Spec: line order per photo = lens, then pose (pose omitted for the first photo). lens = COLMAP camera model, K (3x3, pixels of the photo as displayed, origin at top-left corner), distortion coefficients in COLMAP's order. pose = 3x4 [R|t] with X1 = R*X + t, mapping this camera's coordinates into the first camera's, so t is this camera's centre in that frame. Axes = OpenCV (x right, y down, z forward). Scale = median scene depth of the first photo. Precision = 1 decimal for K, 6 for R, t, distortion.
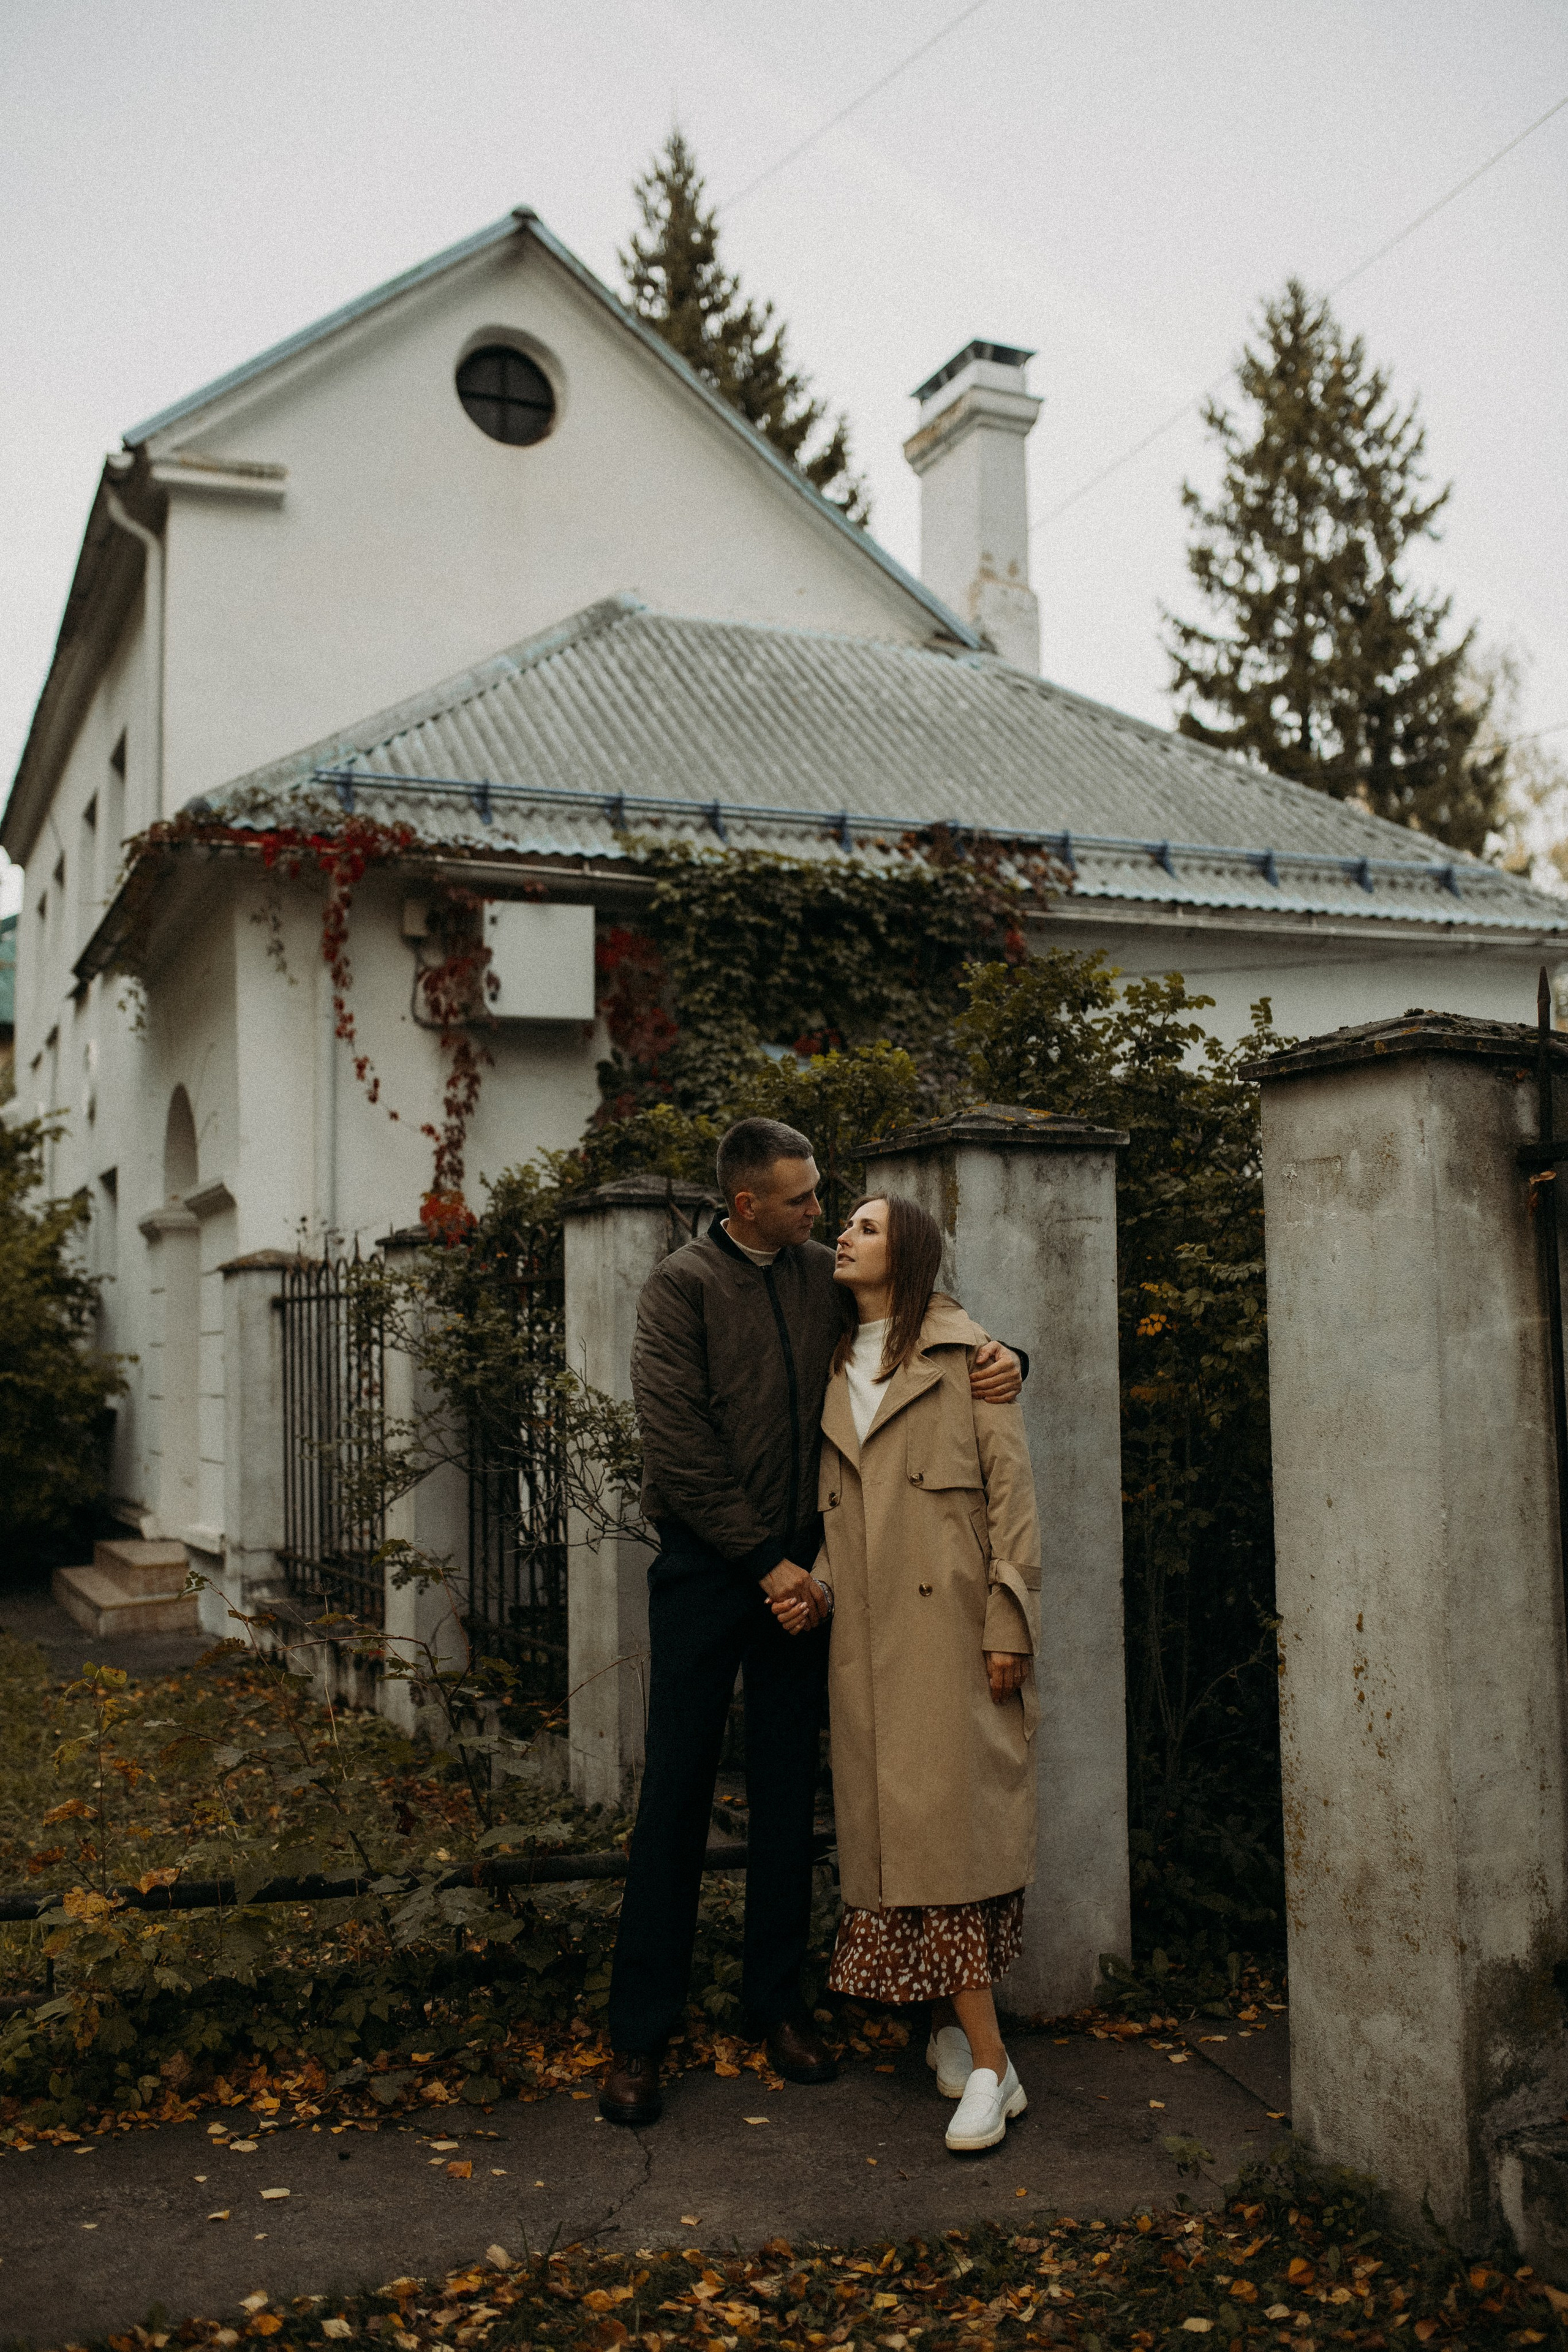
lens RADIAL K [[2195.1, 0, 773.0], [0, 2195.1, 1179.2], [0, 0, 1]] dist [-0.046883, 0.031773]
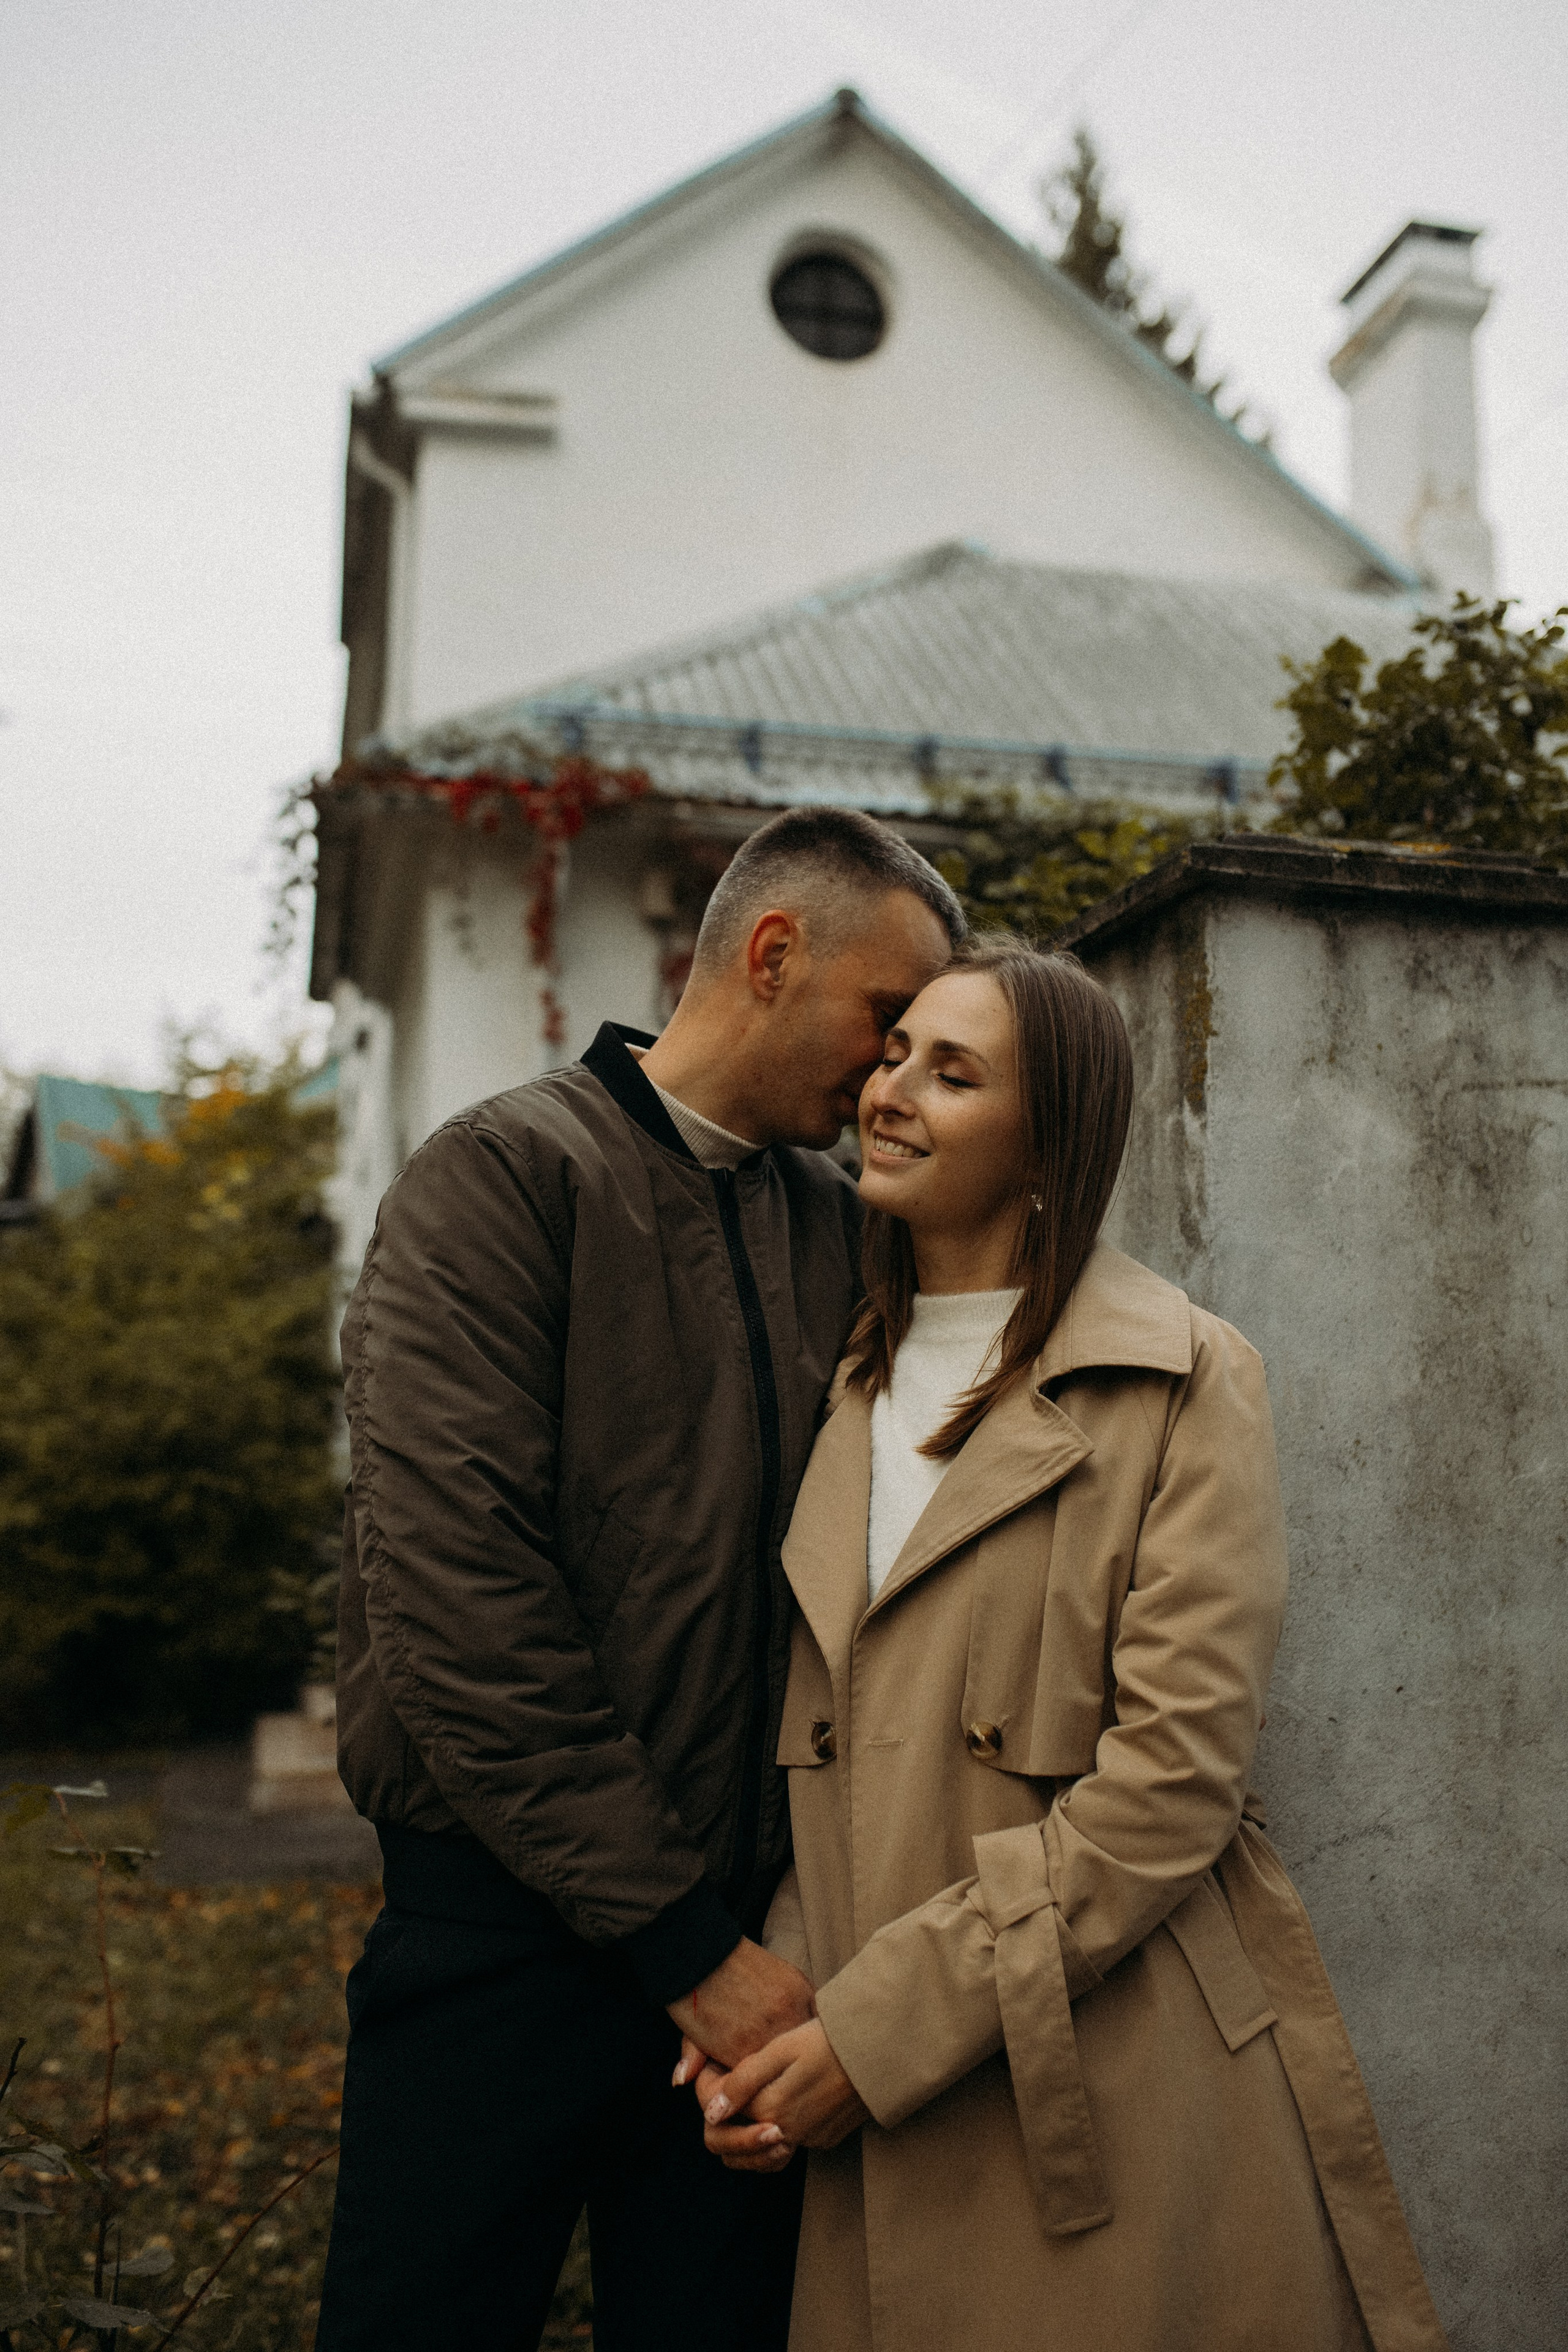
lens RADIAL K [[2220.2, 0, 784.0], [0, 2220.2, 1176.0], [0, 0, 1]] dist [-0.046035, 0.041538]
pose [[0.979814, -0.002615, -0.199896, 0.035172], [-0.008961, 0.998335, -0.056984, 0.024520], [0.199712, 0.057625, 0.978159, 0.229461]]
